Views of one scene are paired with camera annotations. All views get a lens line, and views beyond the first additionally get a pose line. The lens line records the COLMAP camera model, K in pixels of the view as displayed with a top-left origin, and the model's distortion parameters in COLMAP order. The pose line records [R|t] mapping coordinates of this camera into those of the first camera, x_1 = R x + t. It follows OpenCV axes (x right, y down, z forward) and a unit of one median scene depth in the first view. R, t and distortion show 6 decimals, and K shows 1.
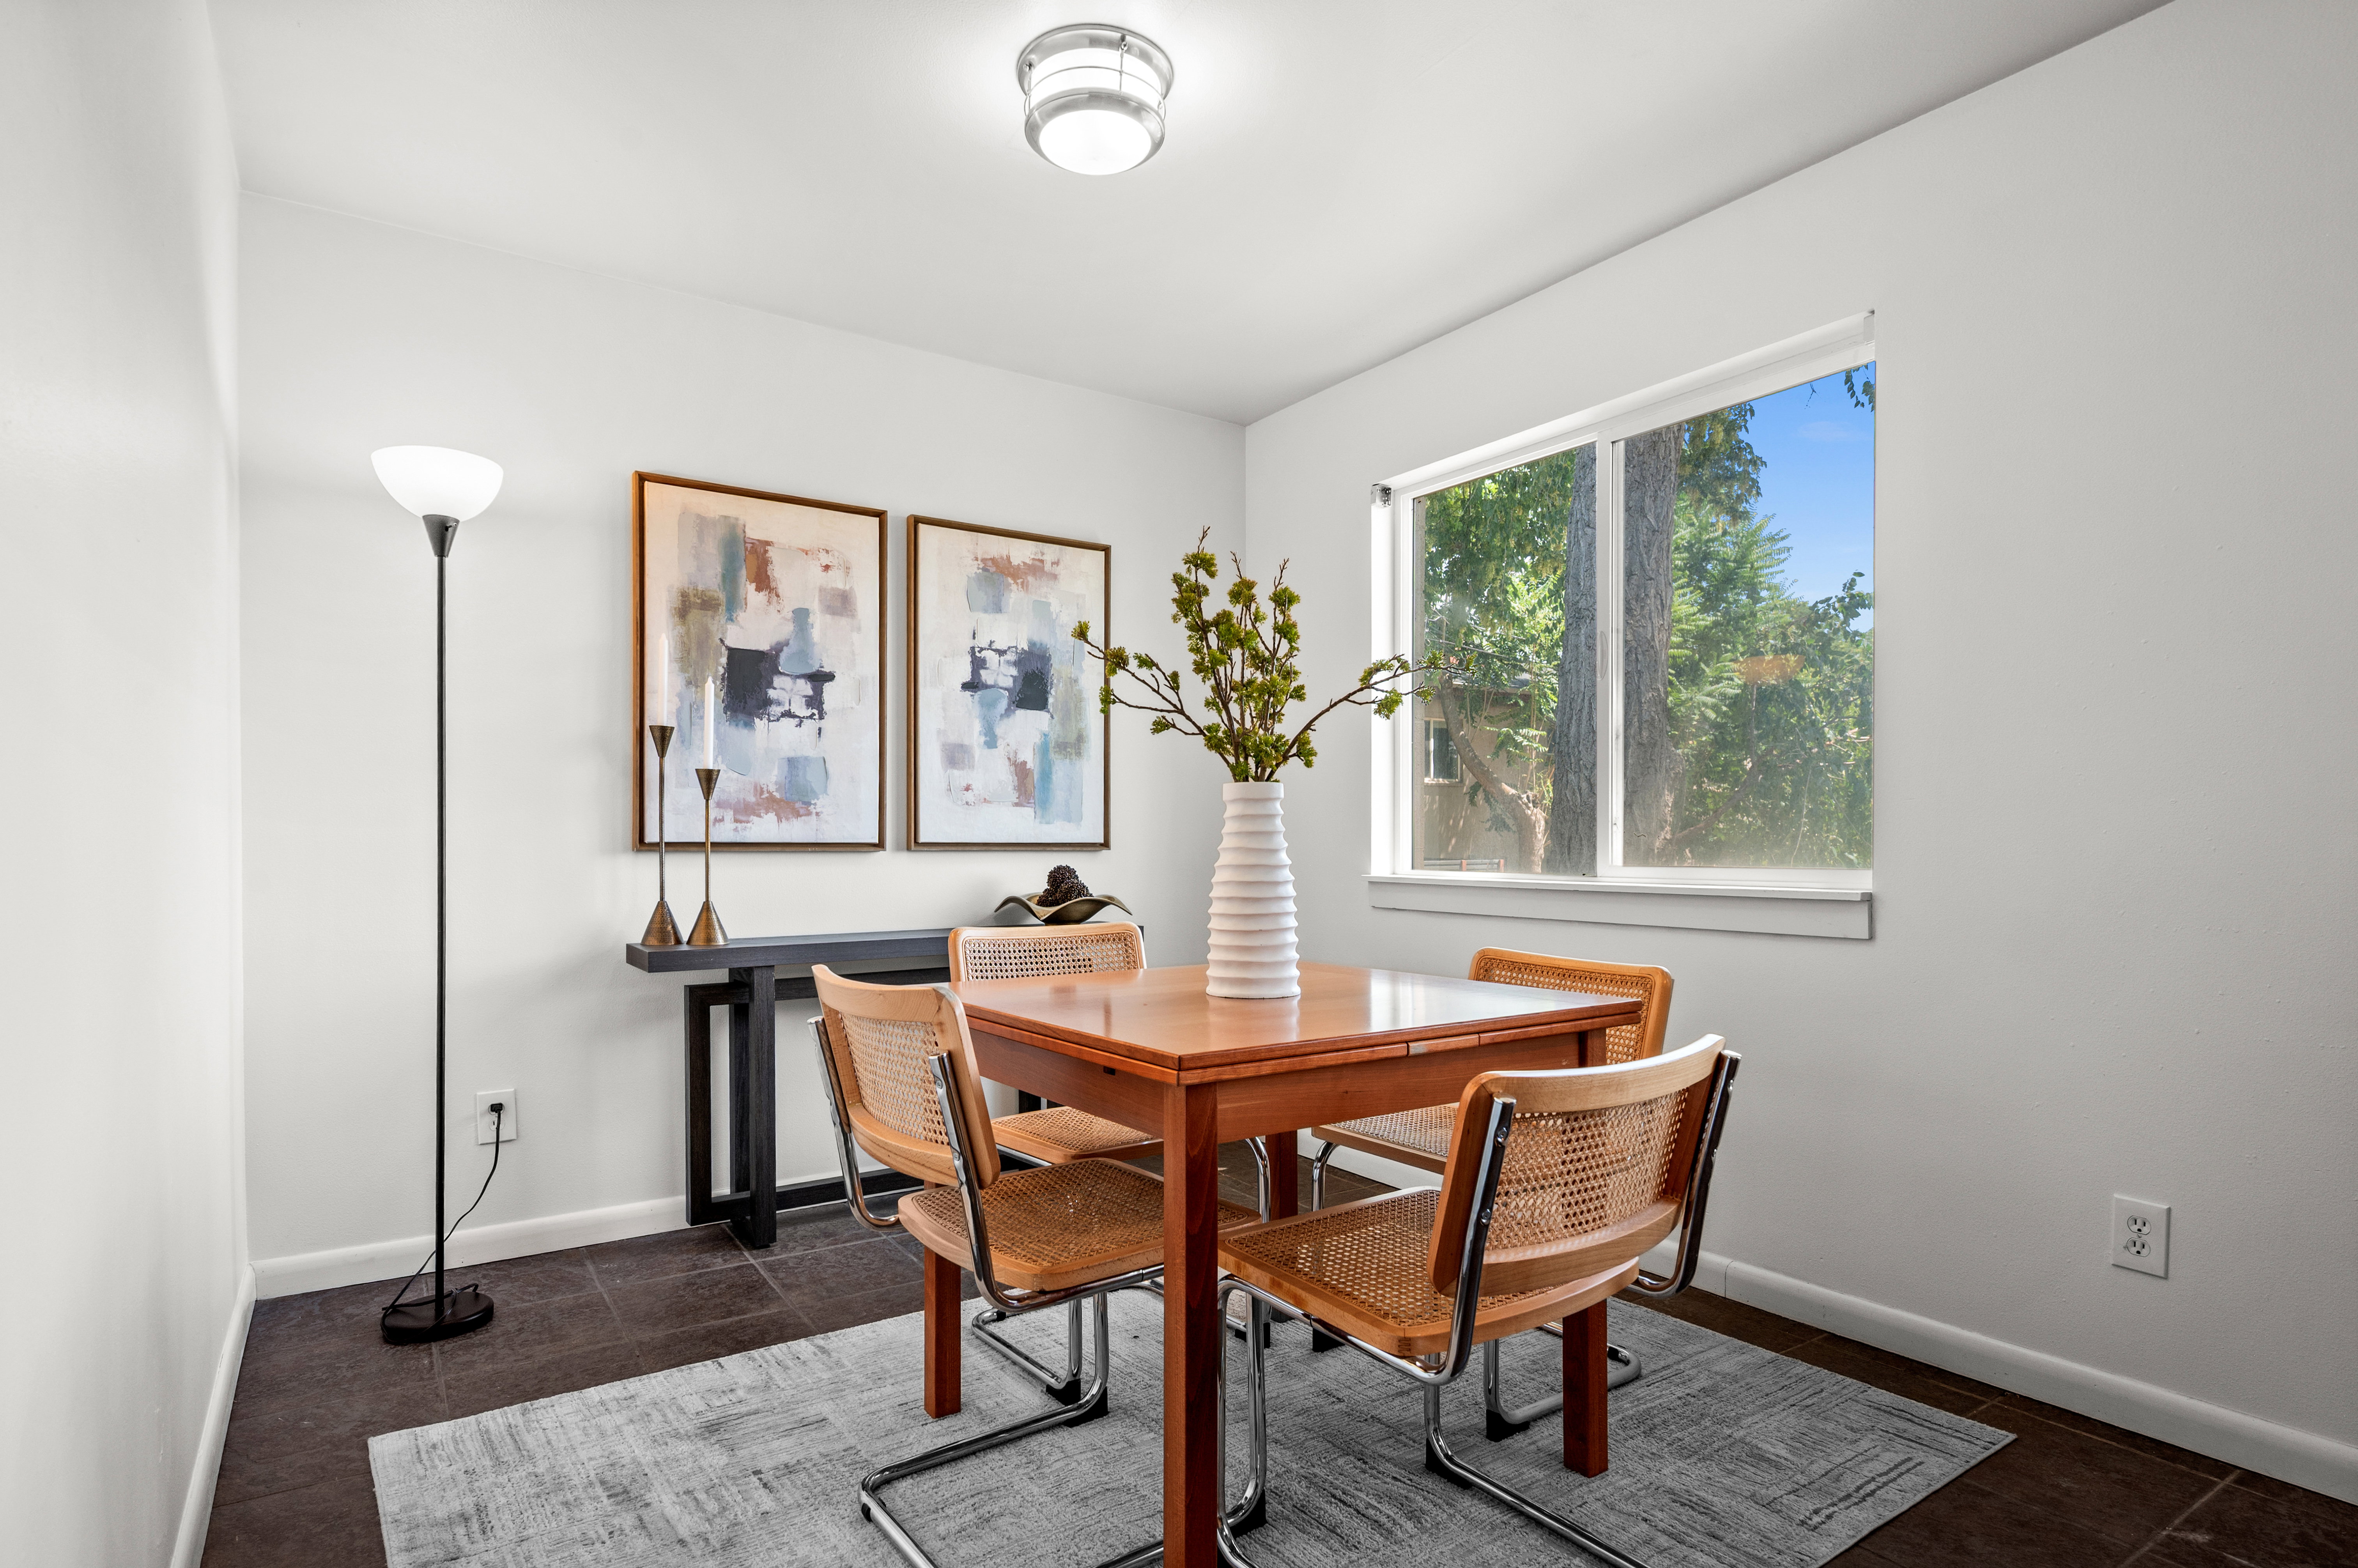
lens RADIAL K [[1208.7, 0, 1180.1], [0, 1208.7, 850.8], [0, 0, 1]] dist [0.001399, -0.000017]
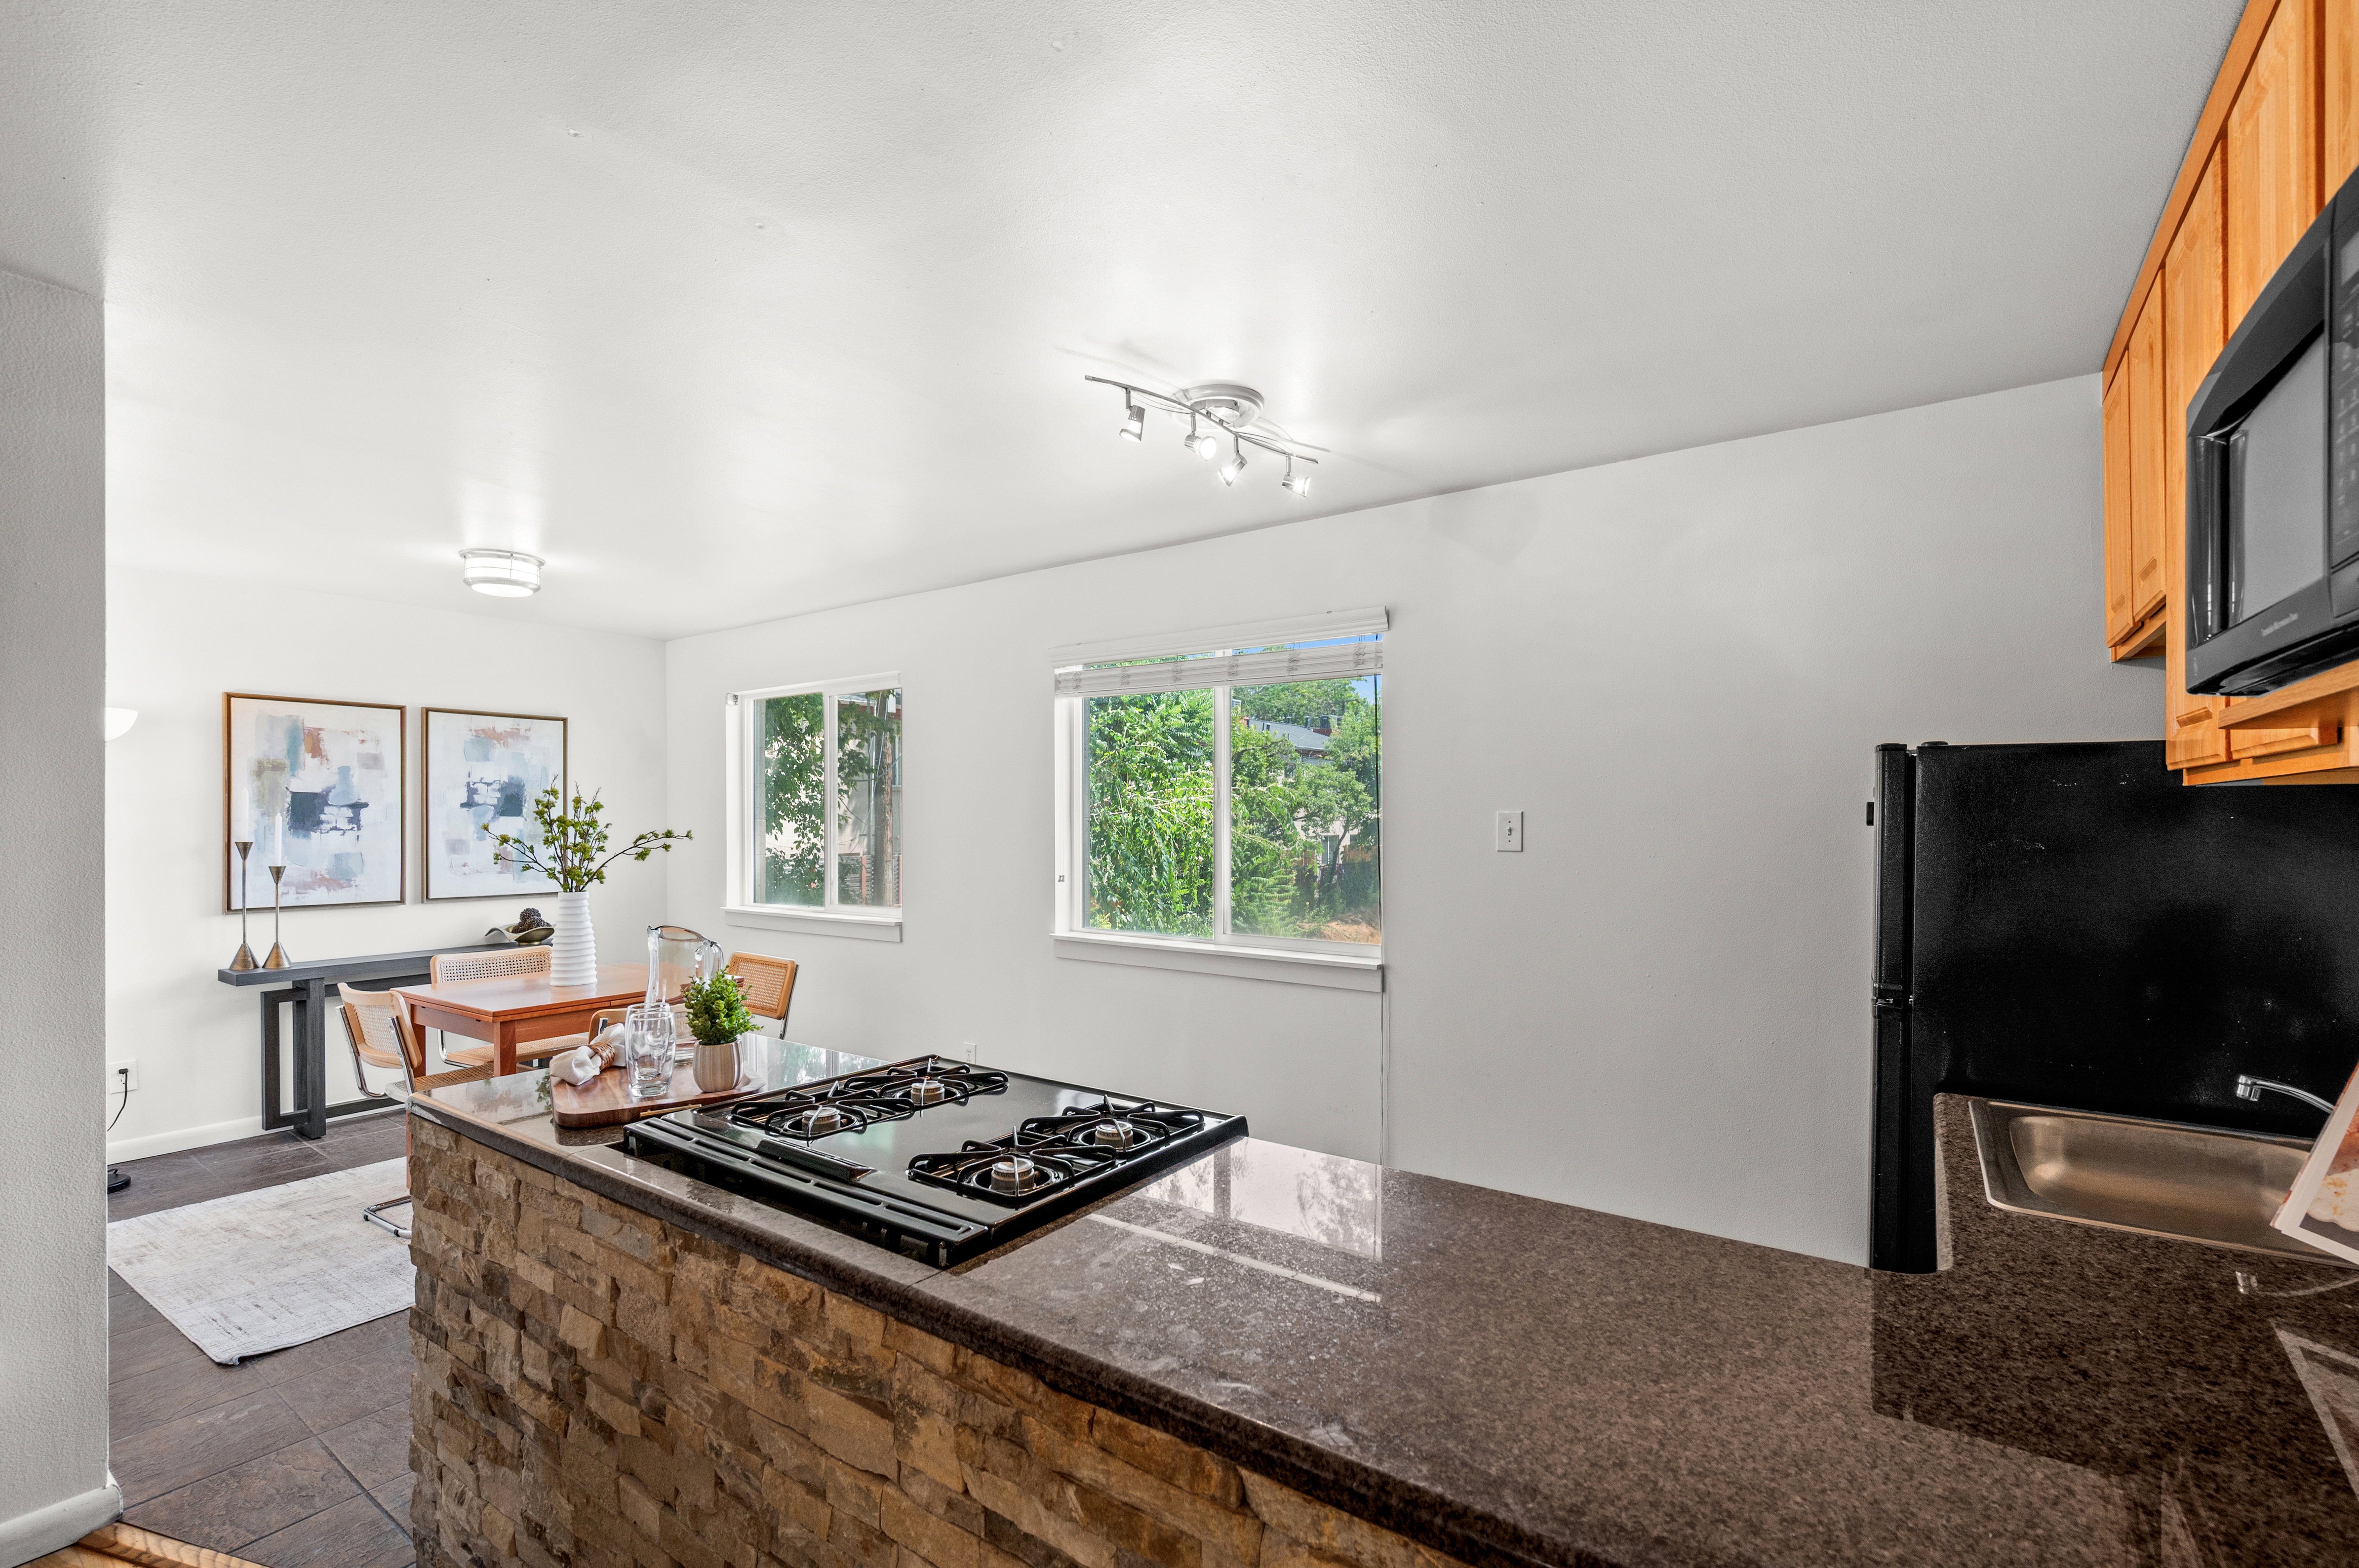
lens RADIAL K [[1038.3, 0, 1185.6], [0, 1038.3, 819.1], [0, 0, 1]] dist [-0.001628, -0.000215]
pose [[0.937729, -0.003886, 0.347345, 0.308170], [0.006605, 0.999956, -0.006644, -0.113857], [-0.347304, 0.008524, 0.937714, -0.829516]]
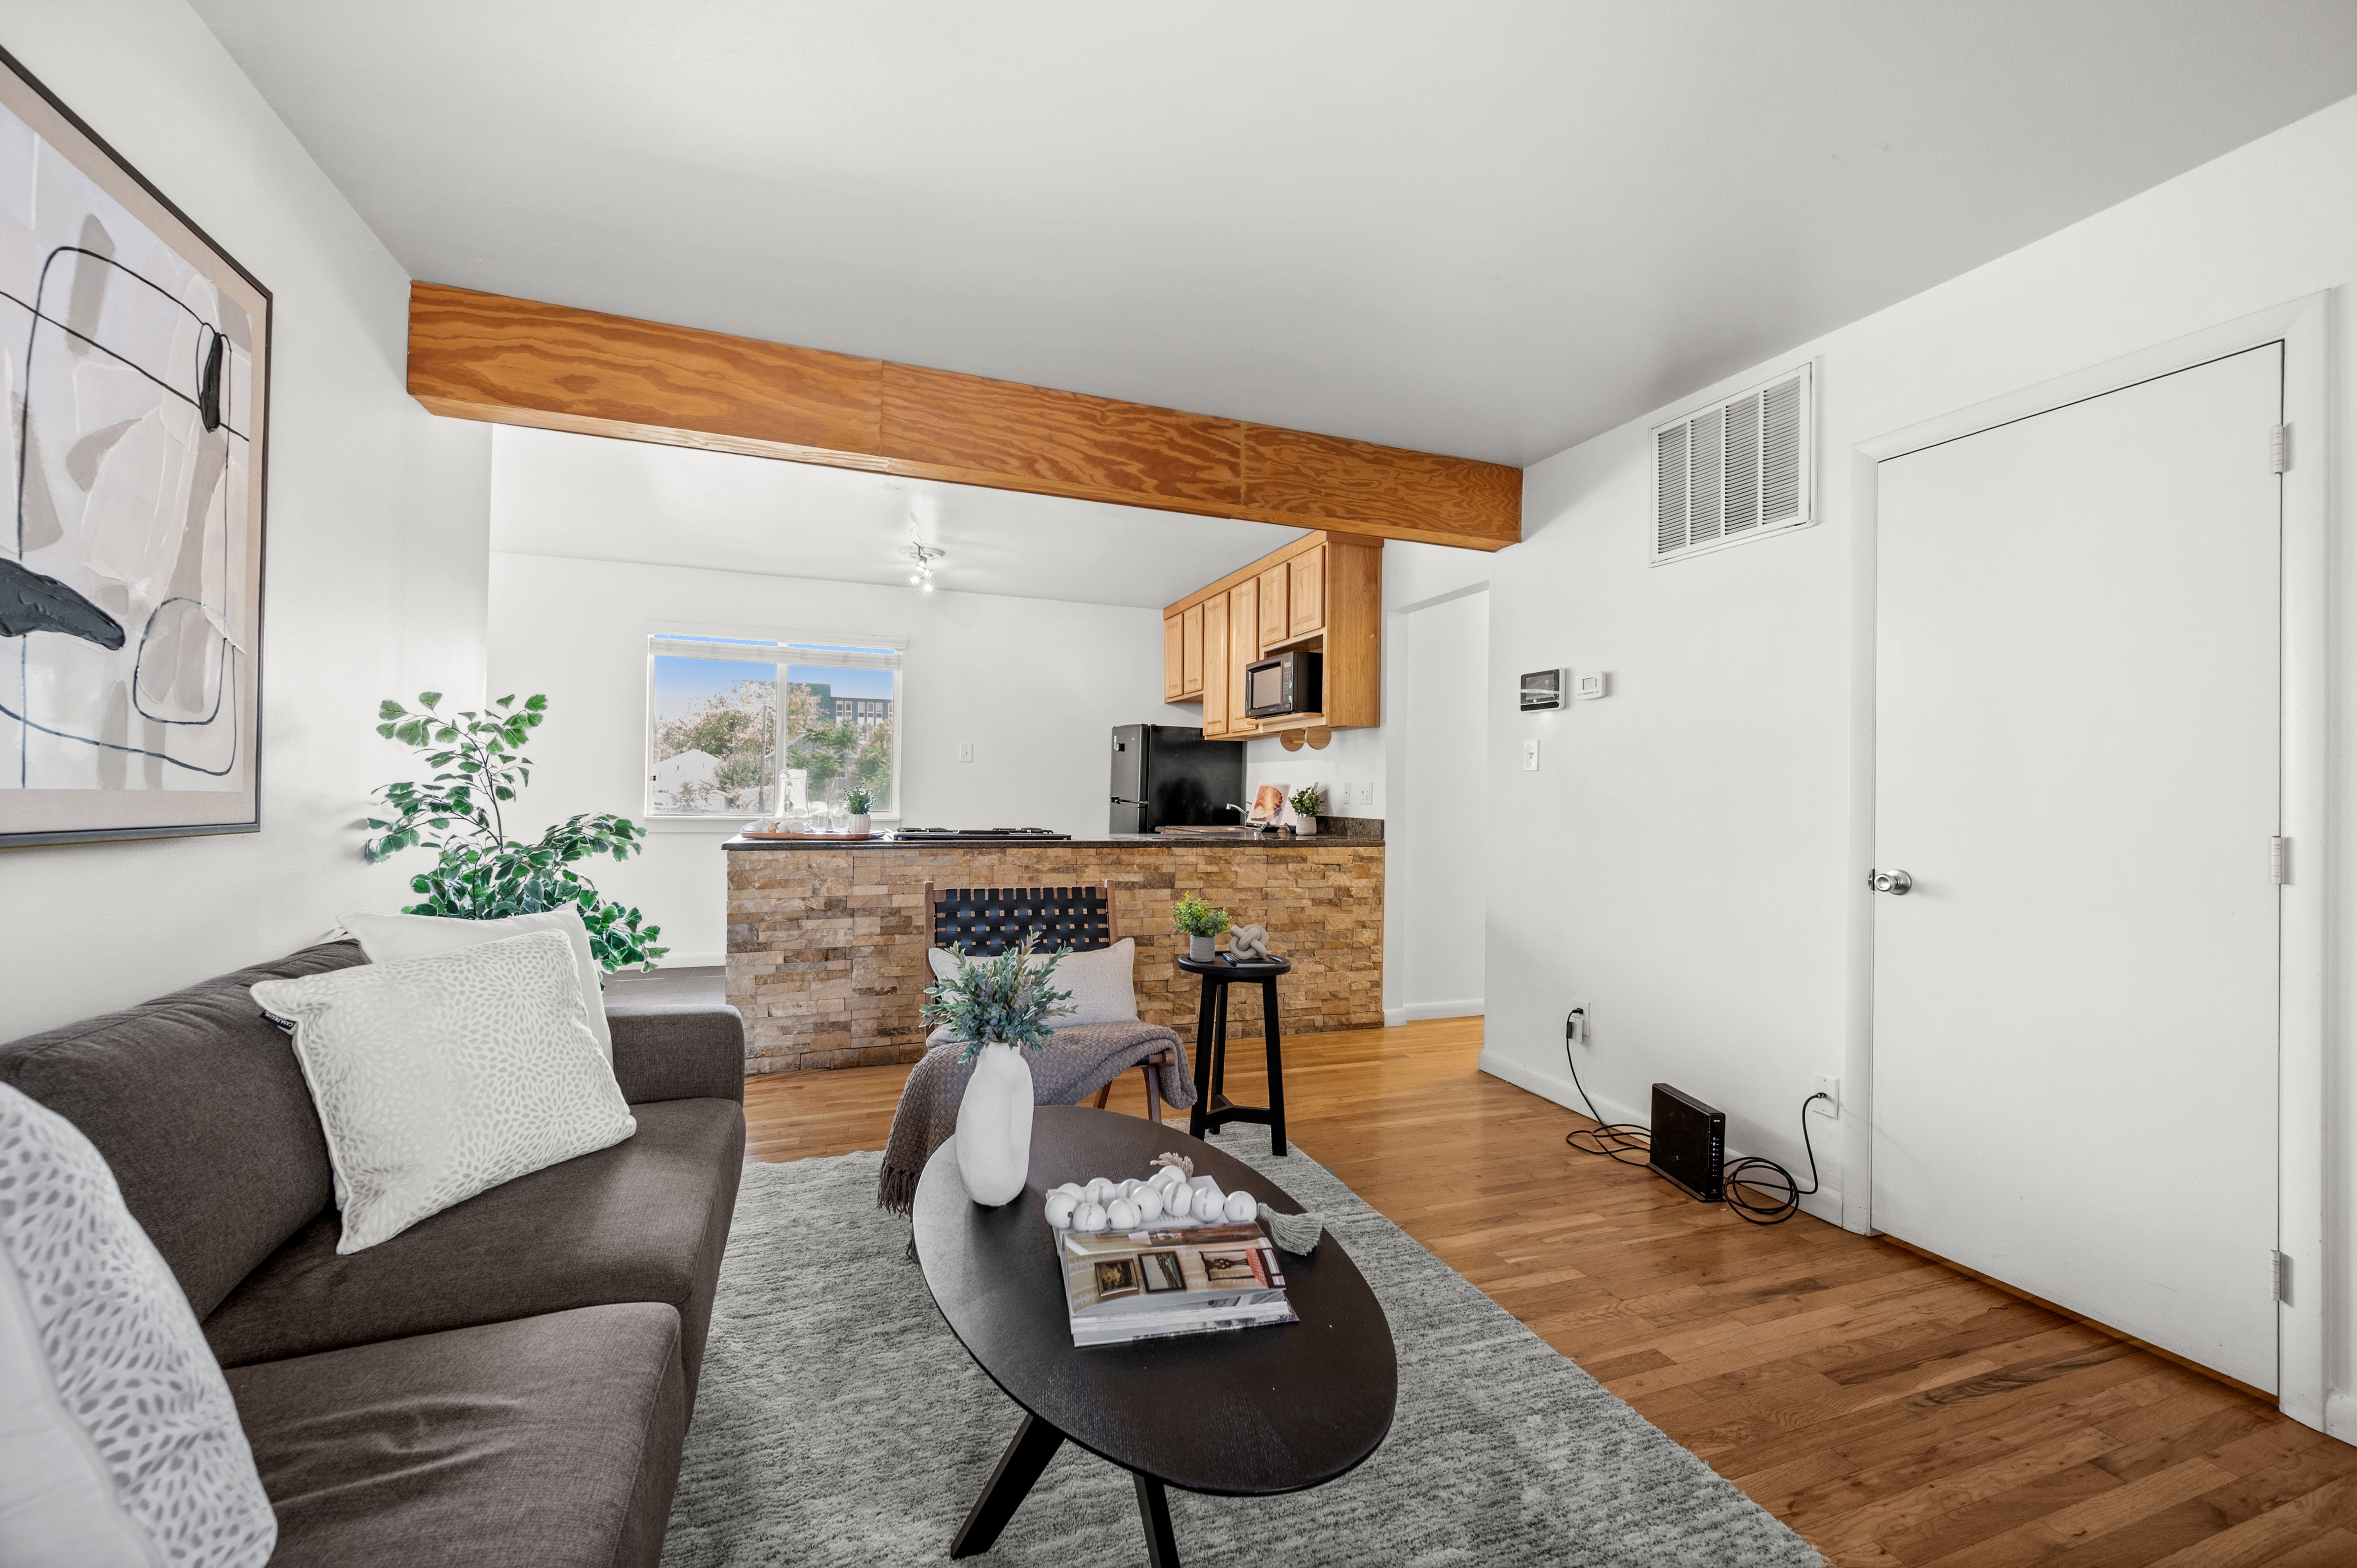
lens RADIAL K [[959.3, 0, 1195.4], [0, 959.3, 783.7], [0, 0, 1]] dist [-0.001362, -0.000159]
pose [[0.225740, 0.009826, 0.974138, -0.945682], [-0.003968, 0.999950, -0.009167, -0.021793], [-0.974180, -0.001796, 0.225768, -0.924016]]
